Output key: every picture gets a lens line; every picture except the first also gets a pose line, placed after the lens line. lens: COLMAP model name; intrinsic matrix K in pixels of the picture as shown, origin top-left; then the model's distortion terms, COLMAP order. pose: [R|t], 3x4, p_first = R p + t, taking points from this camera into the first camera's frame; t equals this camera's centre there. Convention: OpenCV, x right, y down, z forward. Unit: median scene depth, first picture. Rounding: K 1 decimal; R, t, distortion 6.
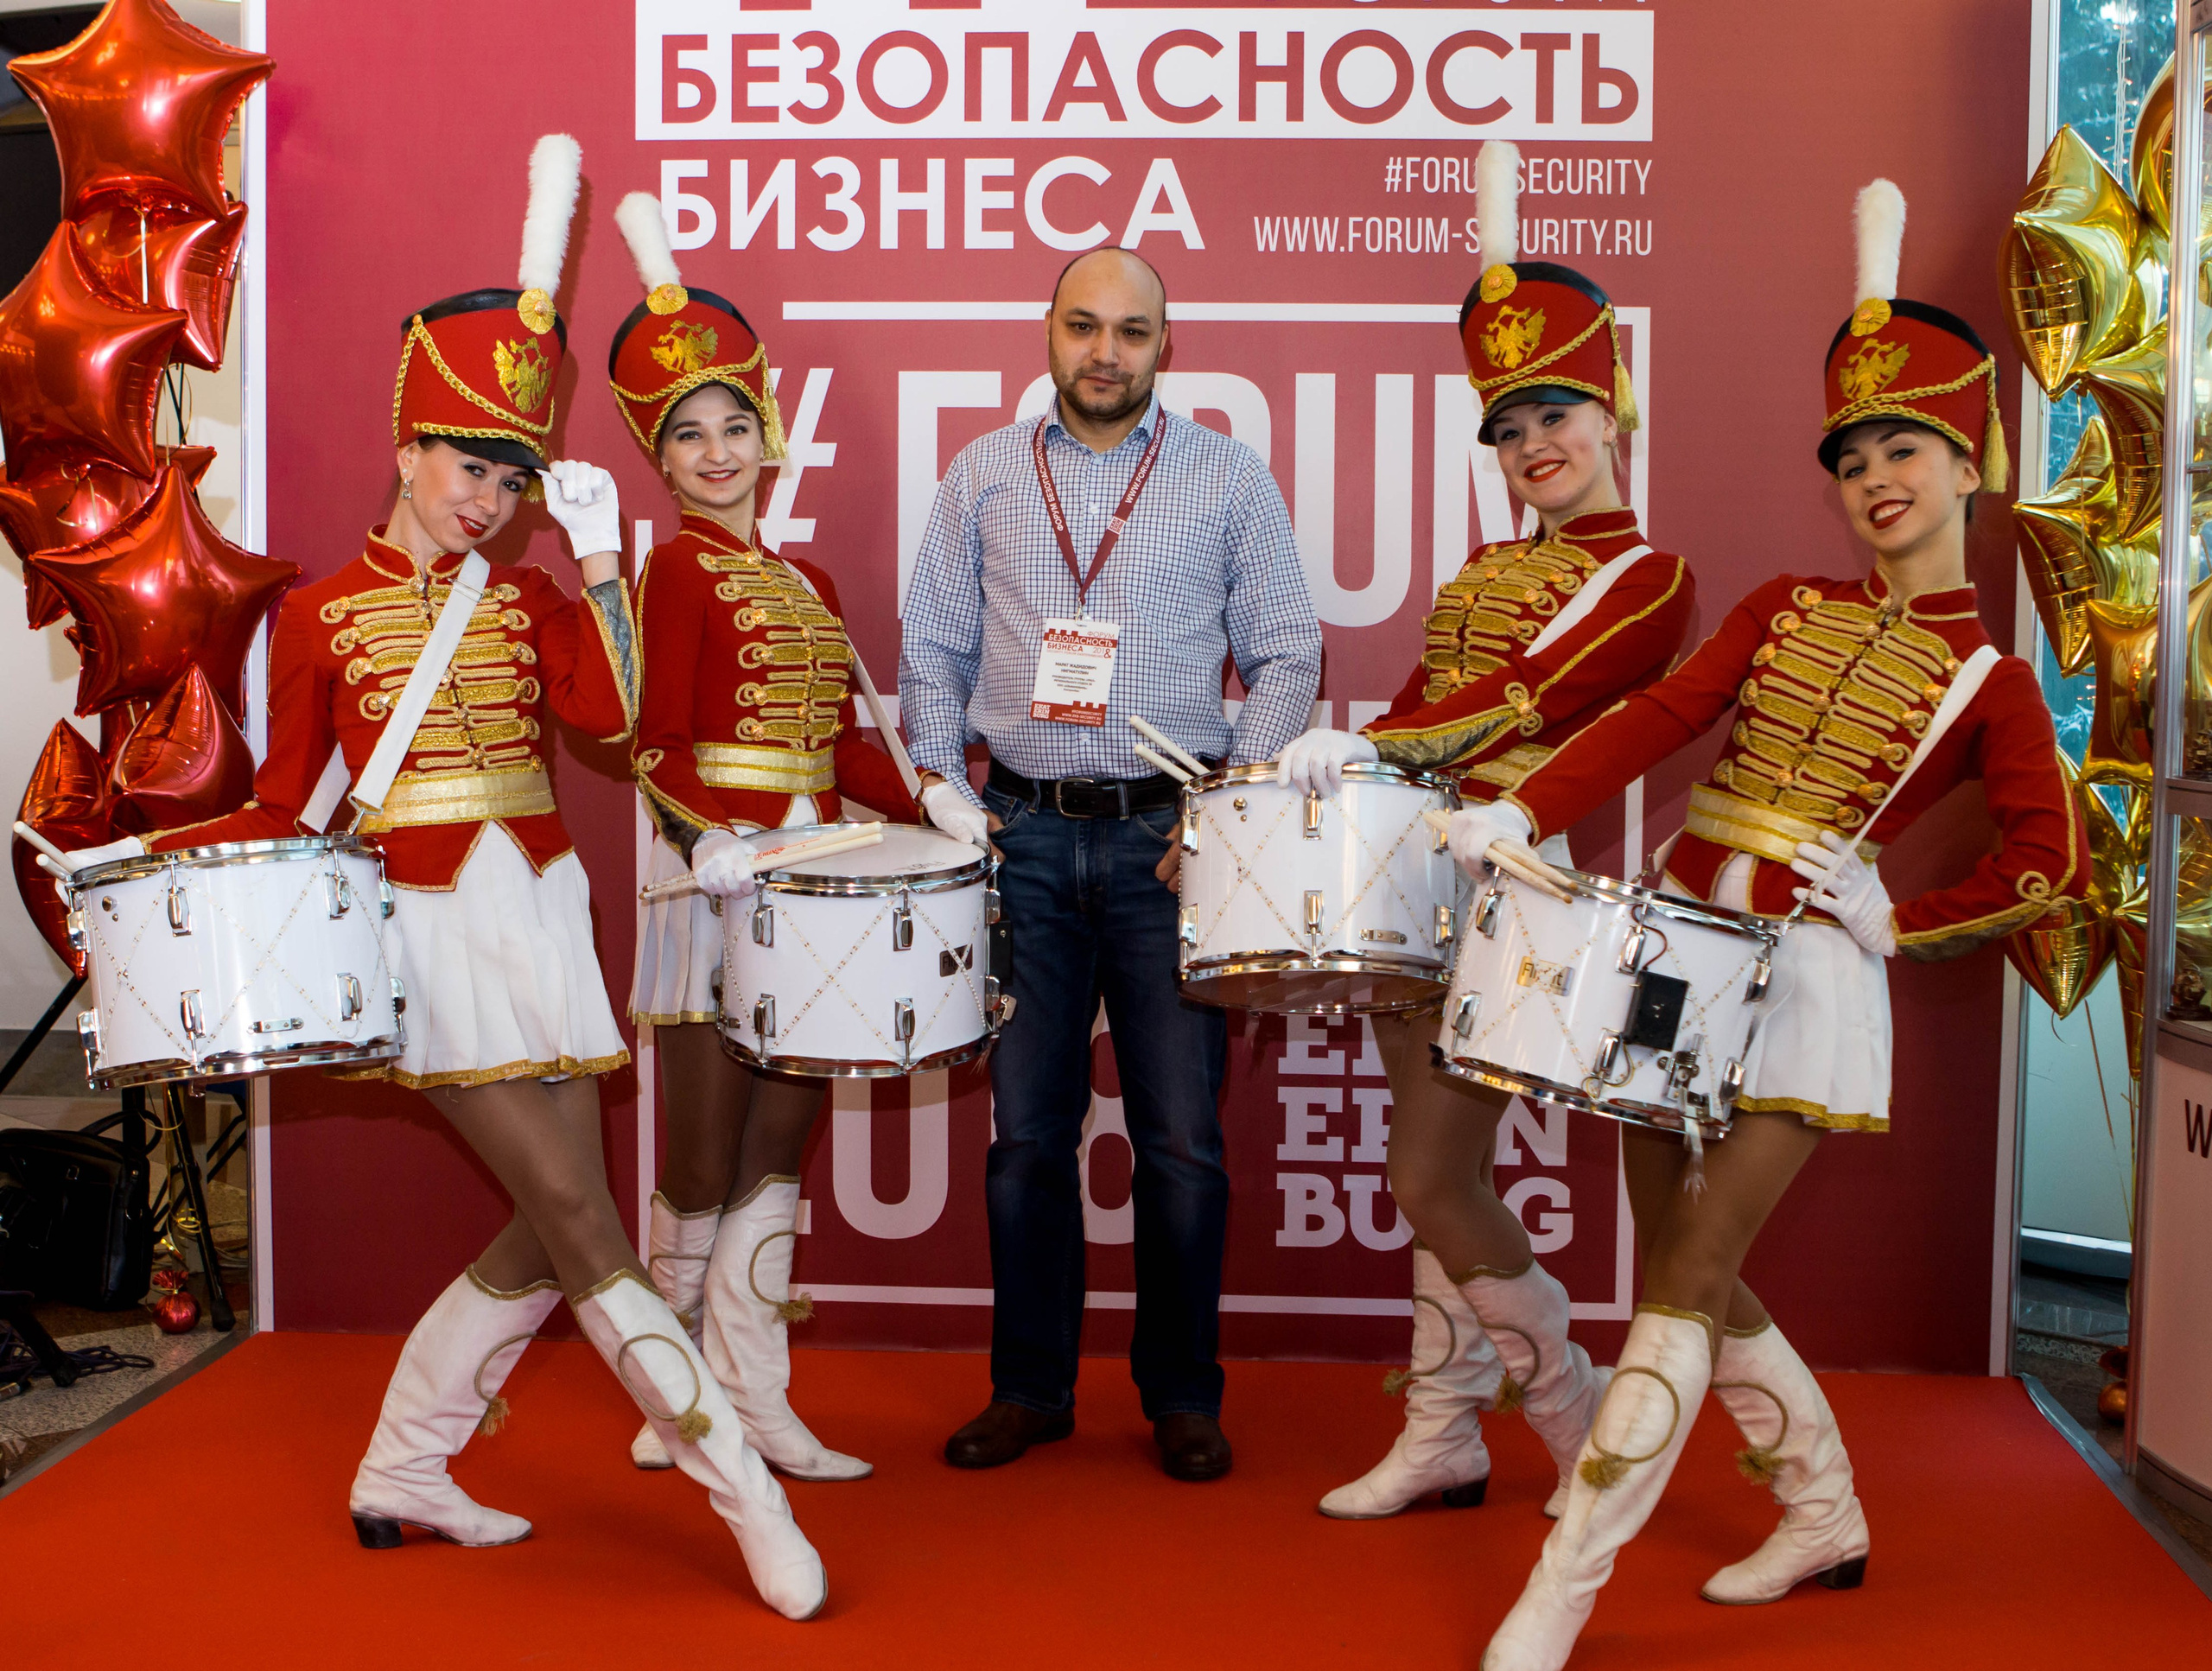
lens RADIAL K [[3561.1, 0, 1114.3], [0, 3561.1, 881.1], [0, 0, 1]] dist [-0.072685, 0.000000]
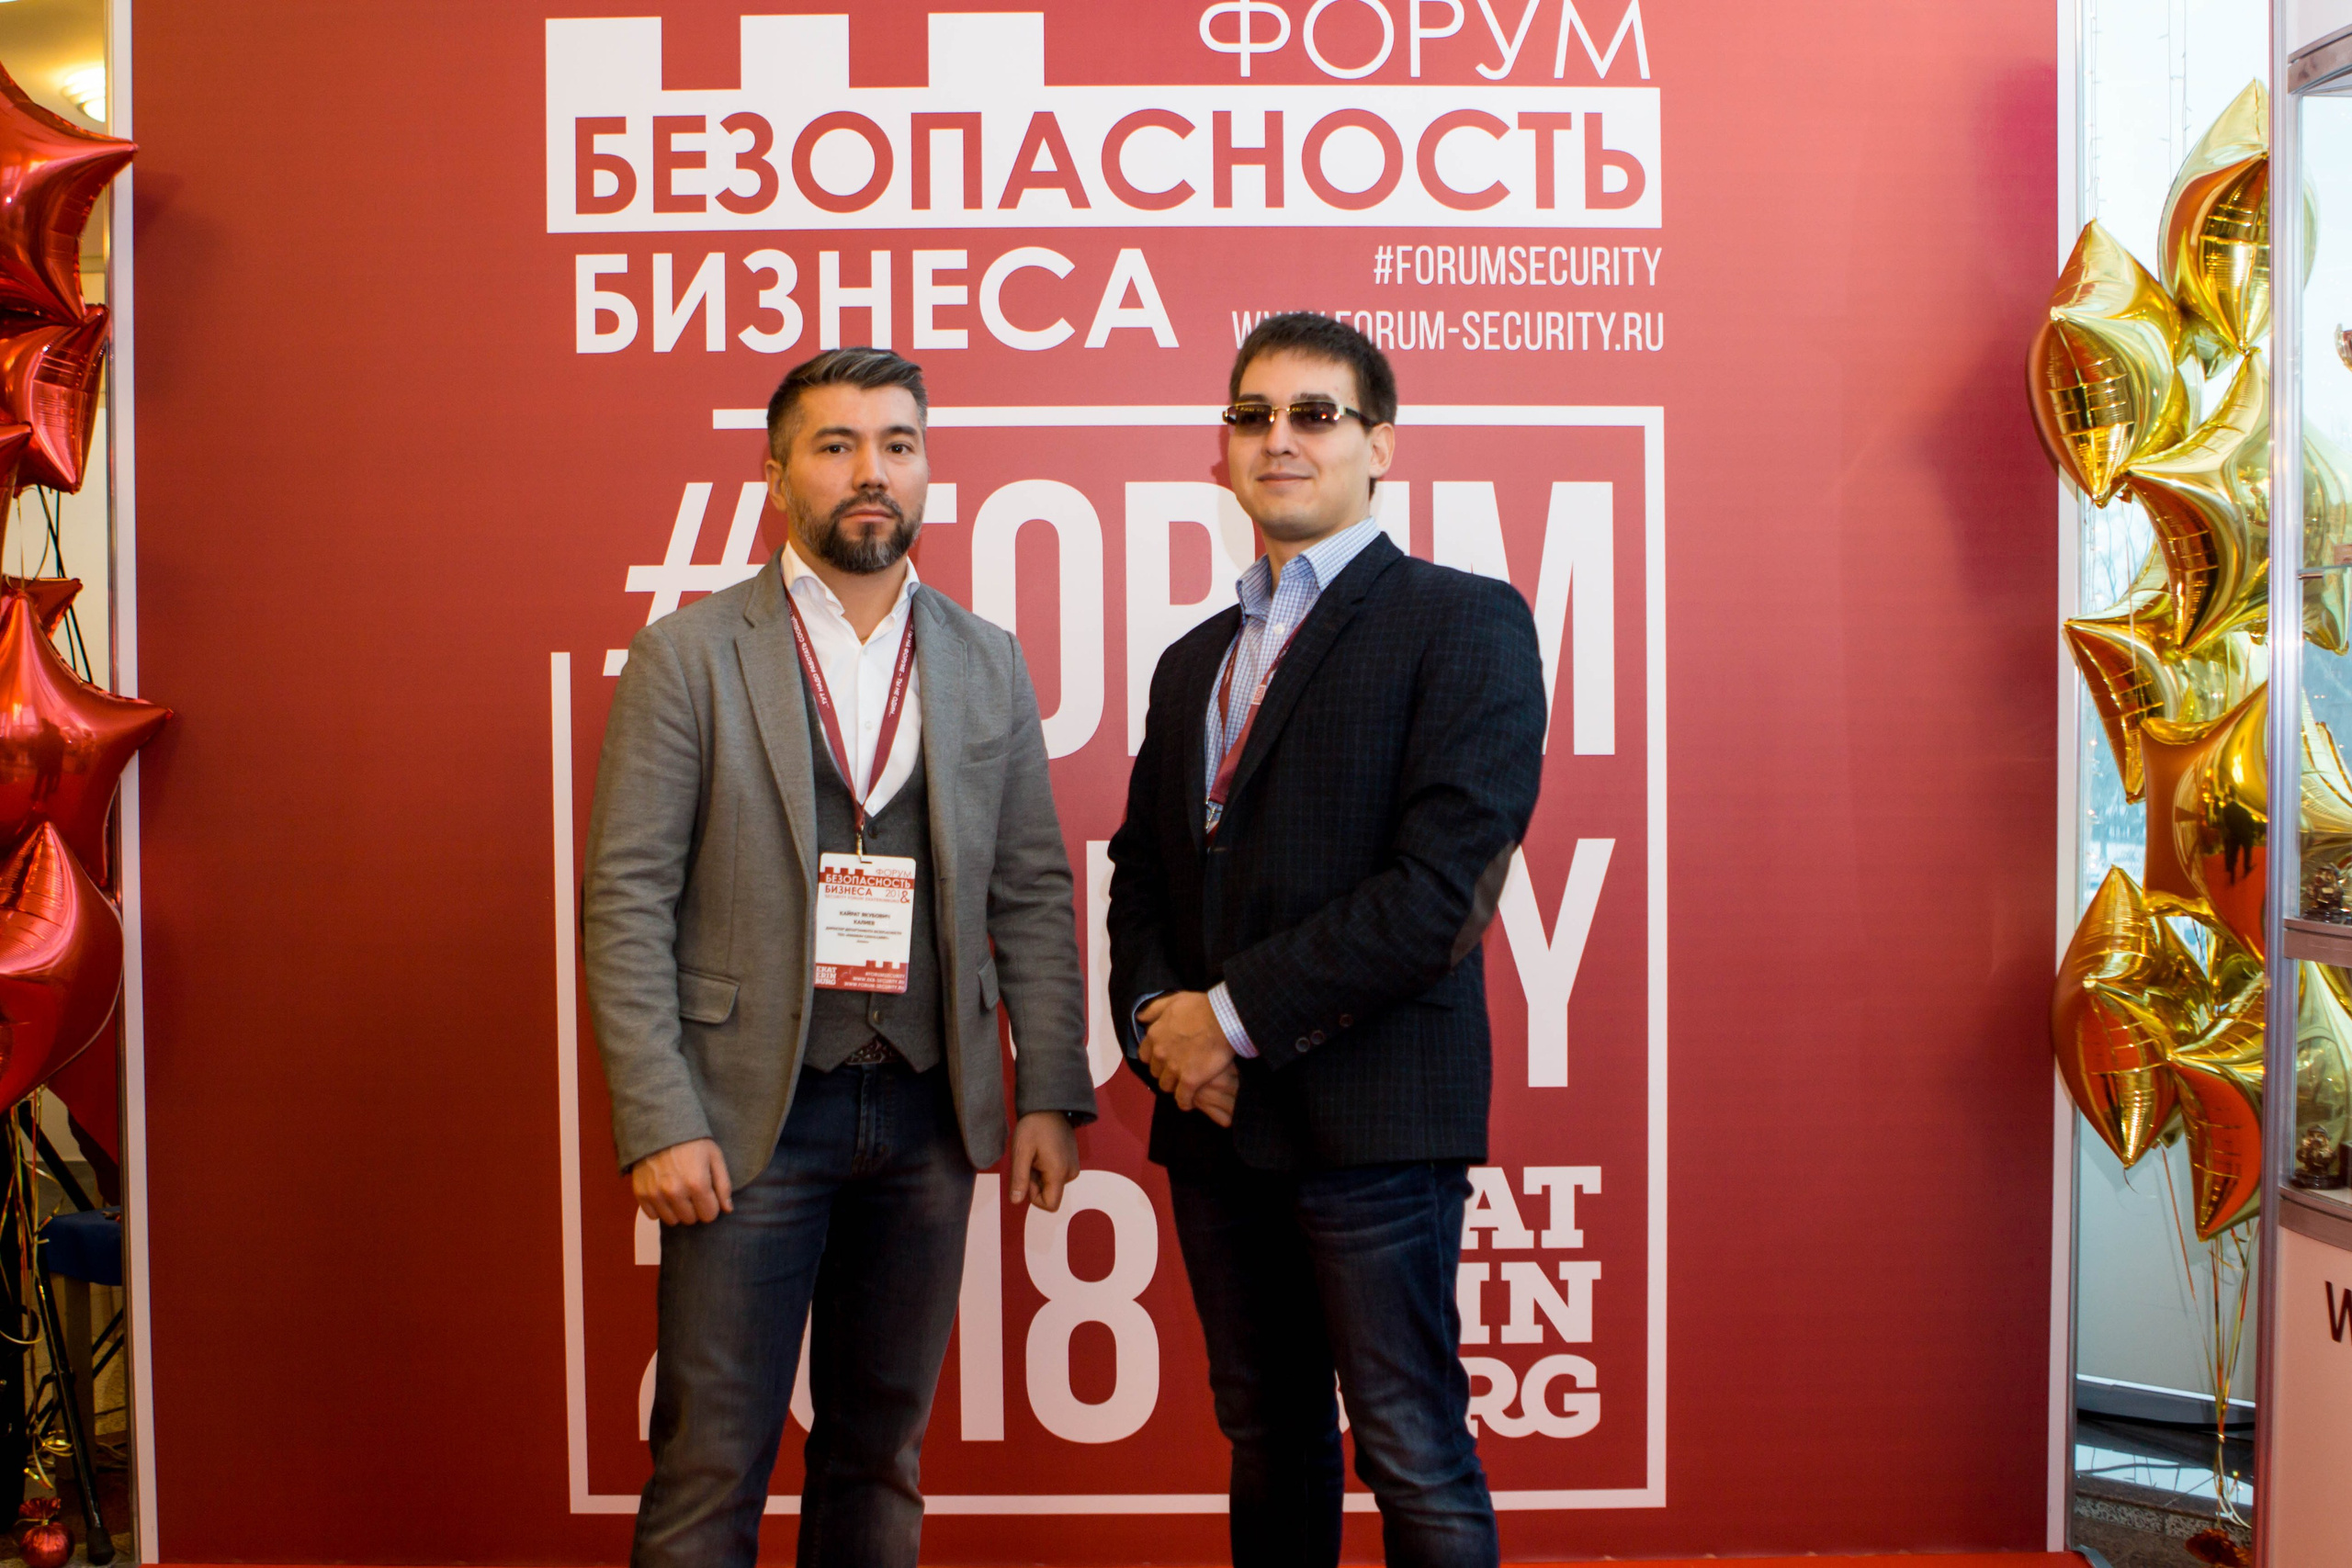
lens RADIAL K [[2931.5, 0, 1207.9], [0, 2931.5, 780.7], [0, 0, 1]] dist [-0.089765, 0.000000]
pose [[0.996442, -0.017944, 0.082349, -0.030932], [0.021653, 0.998780, -0.044374, -0.033227], [-0.081452, 0.045999, 0.995615, 0.256642]]
